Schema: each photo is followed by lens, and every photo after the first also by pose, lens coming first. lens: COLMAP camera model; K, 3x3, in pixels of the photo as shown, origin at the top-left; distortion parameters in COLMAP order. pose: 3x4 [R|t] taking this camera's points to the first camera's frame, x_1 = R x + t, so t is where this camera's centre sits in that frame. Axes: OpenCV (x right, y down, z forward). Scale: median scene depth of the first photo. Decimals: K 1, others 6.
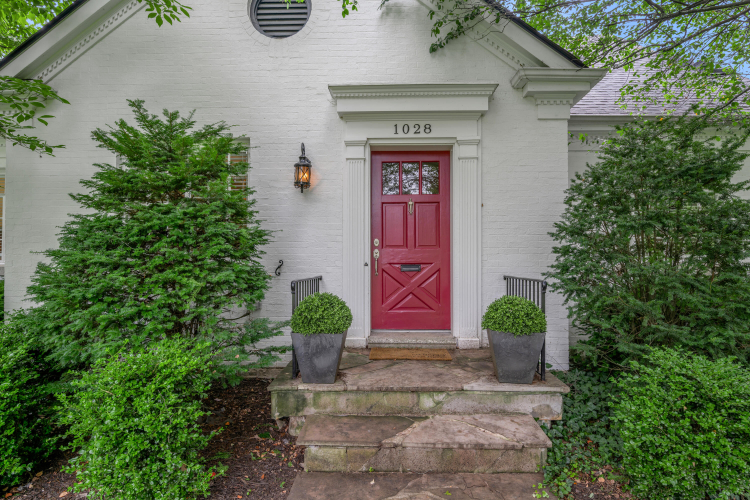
lens RADIAL K [[417.8, 0, 375.3], [0, 417.8, 255.3], [0, 0, 1]] dist [-0.003449, 0.003338]
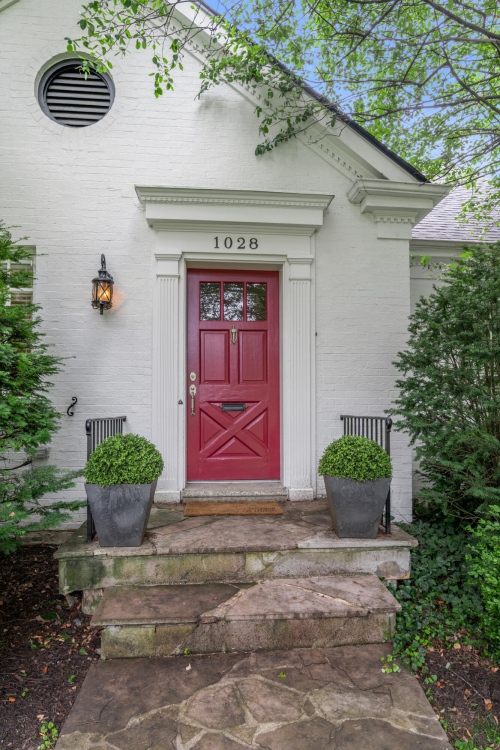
lens RADIAL K [[470.9, 0, 248.7], [0, 470.9, 393.5], [0, 0, 1]] dist [-0.002146, -0.005432]
pose [[0.992300, 0.002611, 0.123831, -0.003385], [-0.000318, 0.999828, -0.018528, 0.022746], [-0.123858, 0.018346, 0.992130, 0.053356]]
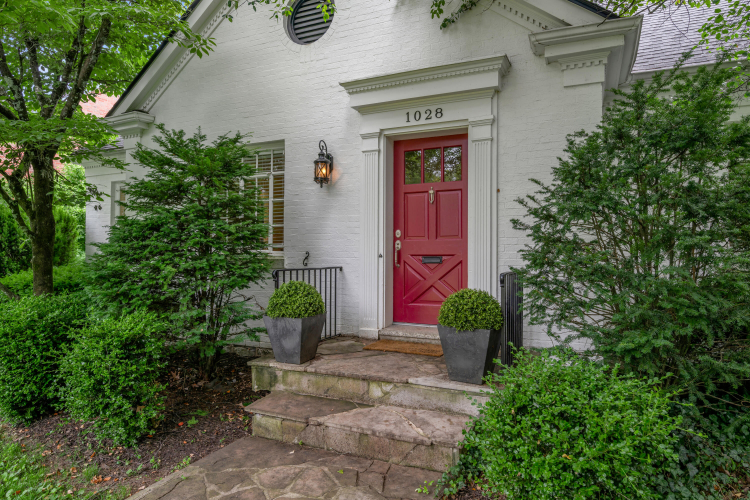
lens RADIAL K [[470.9, 0, 390.6], [0, 470.9, 247.0], [0, 0, 1]] dist [-0.002146, -0.005432]
pose [[0.922322, -0.004158, -0.386400, 0.456575], [0.003044, 0.999989, -0.003495, 0.004687], [0.386410, 0.002047, 0.922325, -0.028852]]
